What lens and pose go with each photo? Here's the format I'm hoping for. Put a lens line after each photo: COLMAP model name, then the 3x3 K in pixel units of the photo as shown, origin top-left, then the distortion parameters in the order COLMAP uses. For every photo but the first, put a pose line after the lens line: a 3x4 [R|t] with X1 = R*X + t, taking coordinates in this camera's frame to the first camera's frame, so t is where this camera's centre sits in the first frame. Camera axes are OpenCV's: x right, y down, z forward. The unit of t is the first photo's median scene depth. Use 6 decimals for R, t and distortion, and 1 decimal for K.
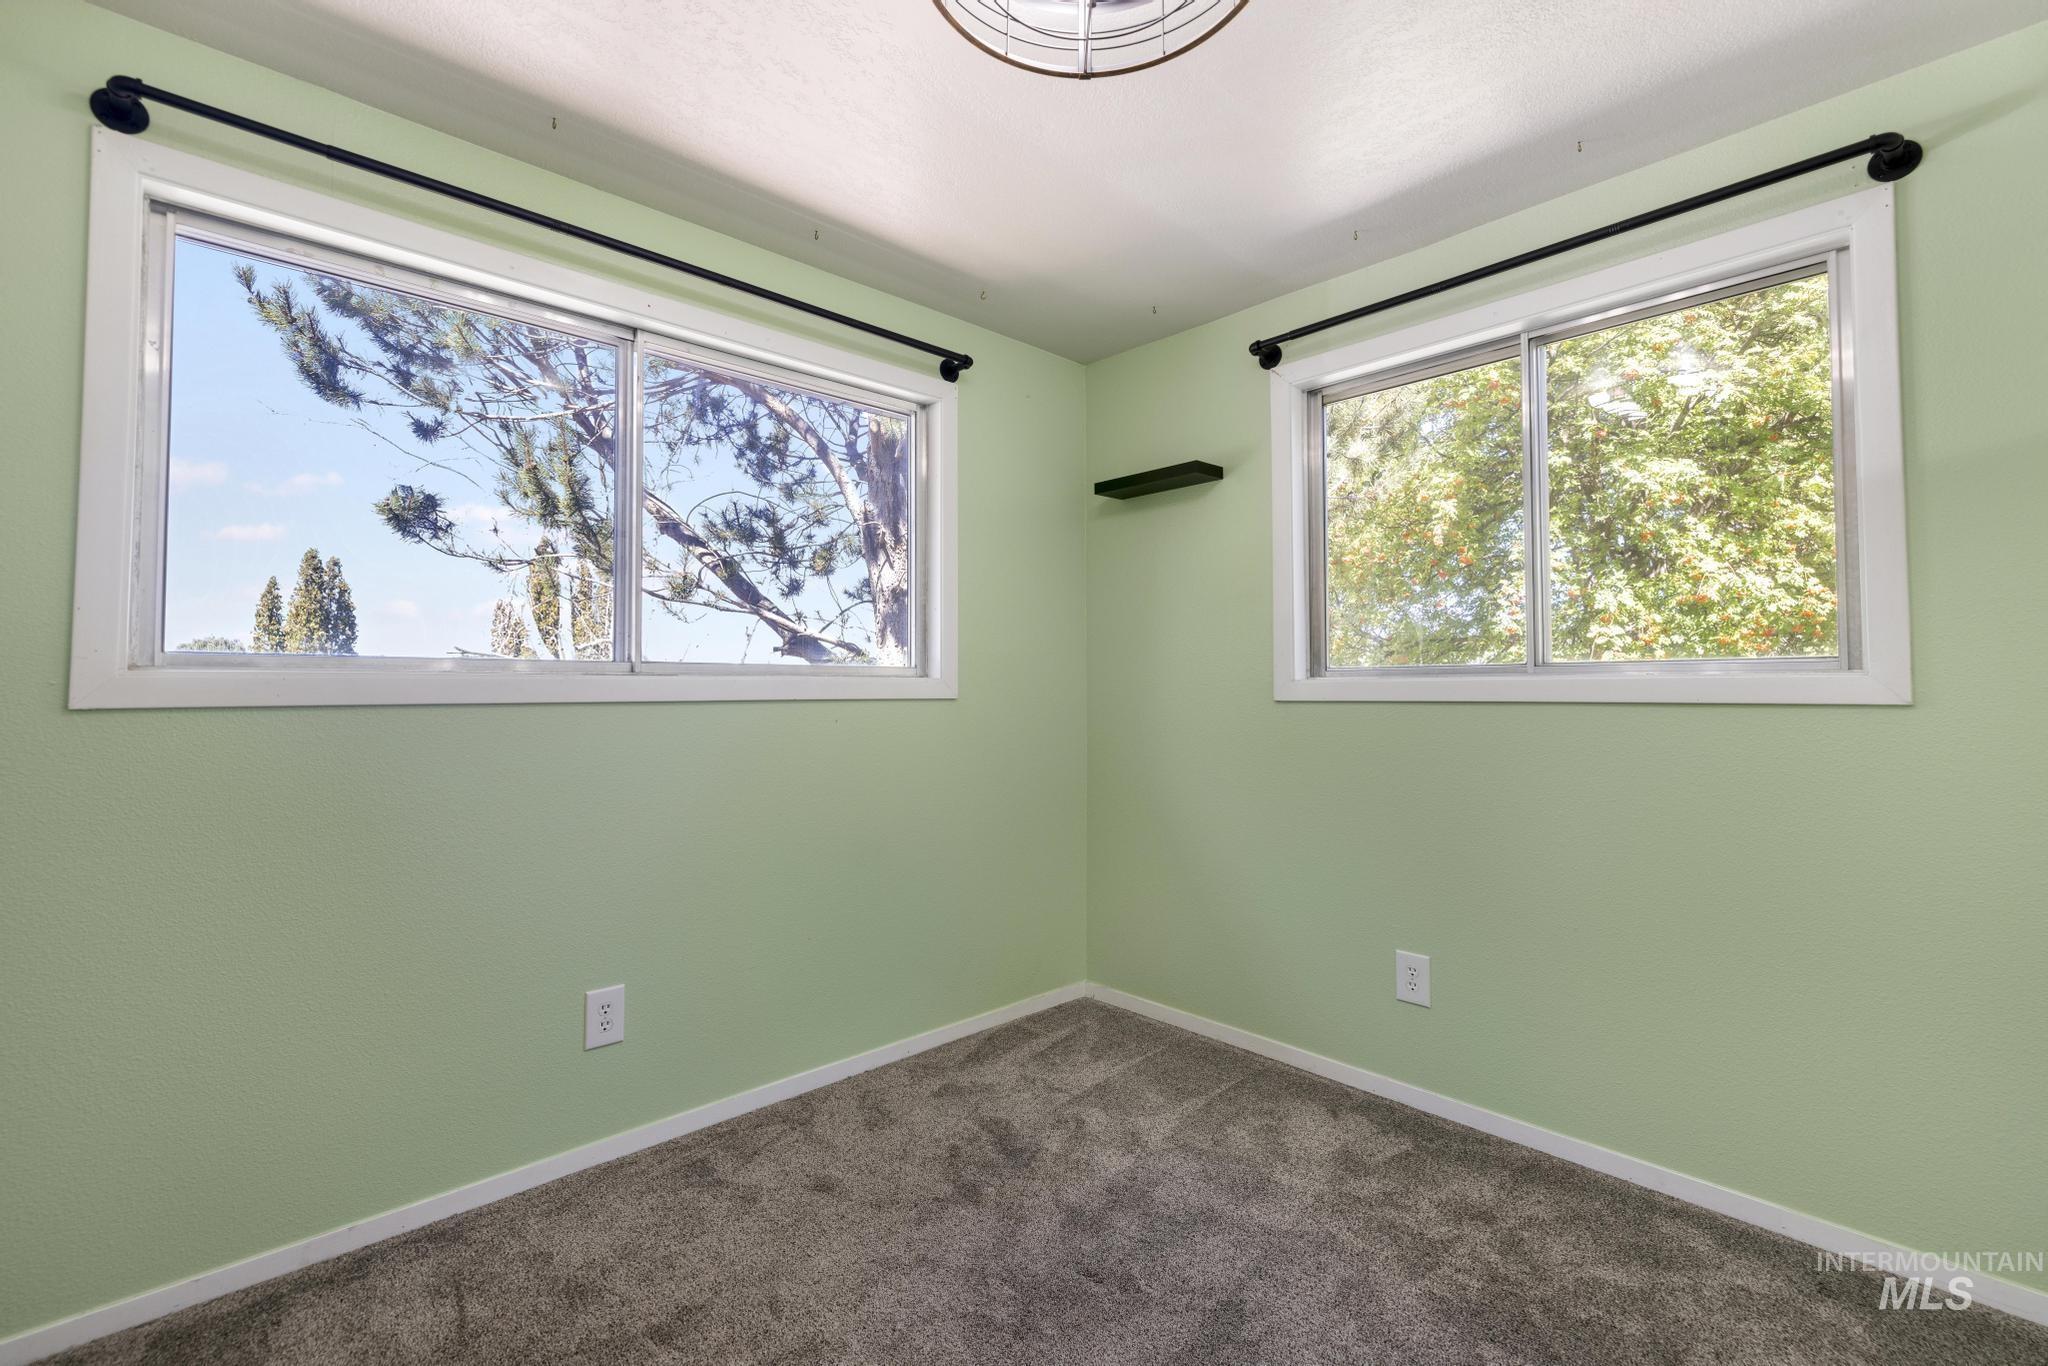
lens RADIAL K [[893.2, 0, 1008.9], [0, 893.2, 671.8], [0, 0, 1]] dist [0.000306, 0.000172]
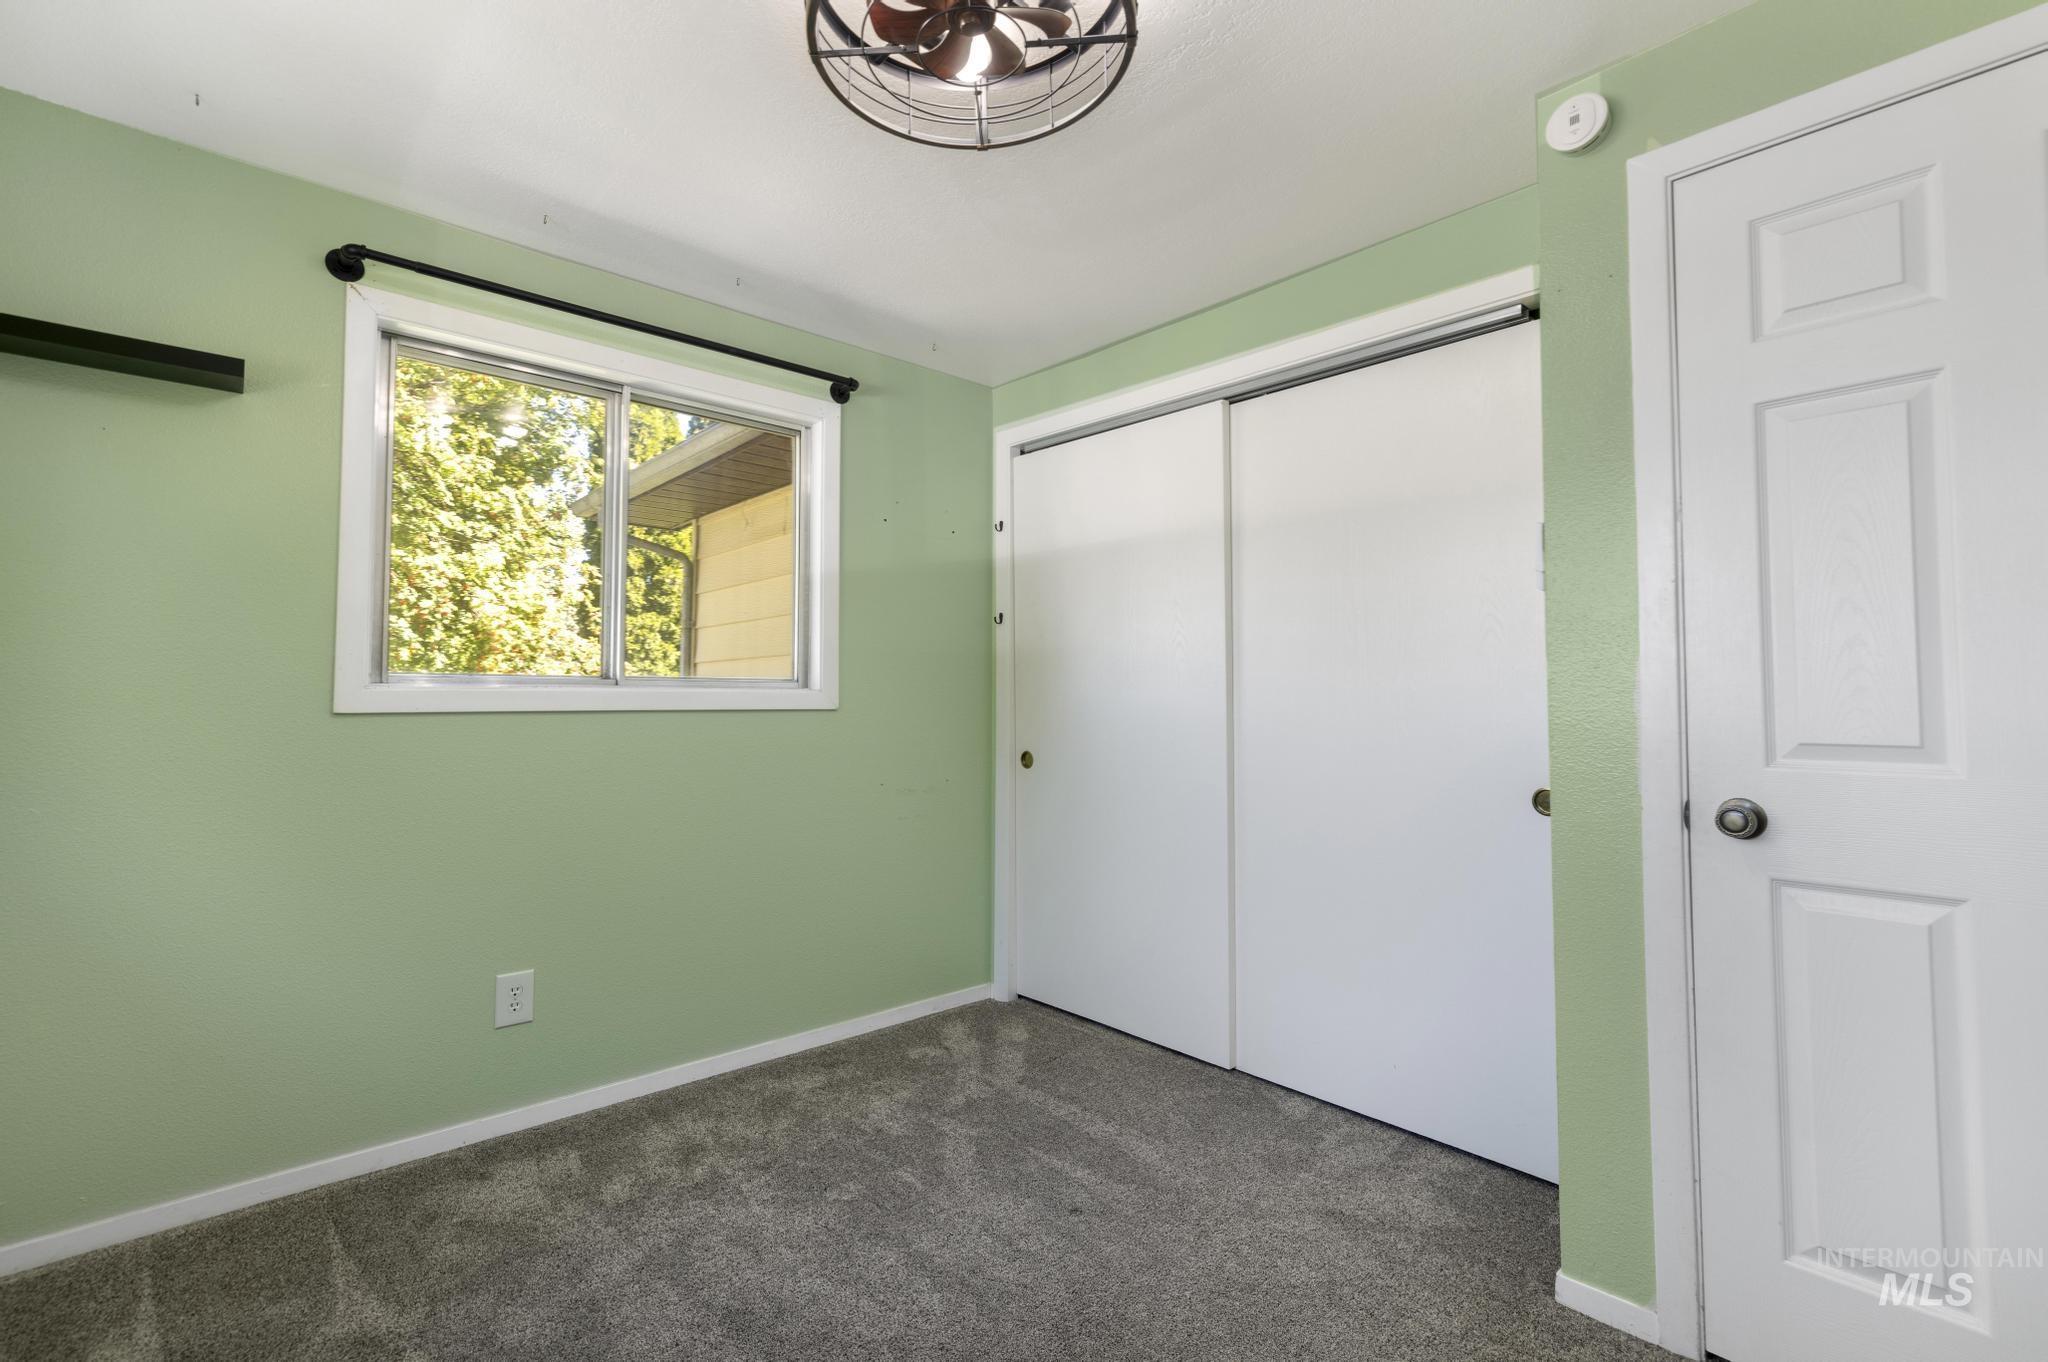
lens RADIAL K [[893.2, 0, 1008.3], [0, 893.2, 671.5], [0, 0, 1]] dist [0.000306, 0.000172]
pose [[0.020619, 0.032098, 0.999272, -0.517577], [-0.023899, 0.999215, -0.031603, 0.008805], [-0.999502, -0.023230, 0.021370, 0.460504]]
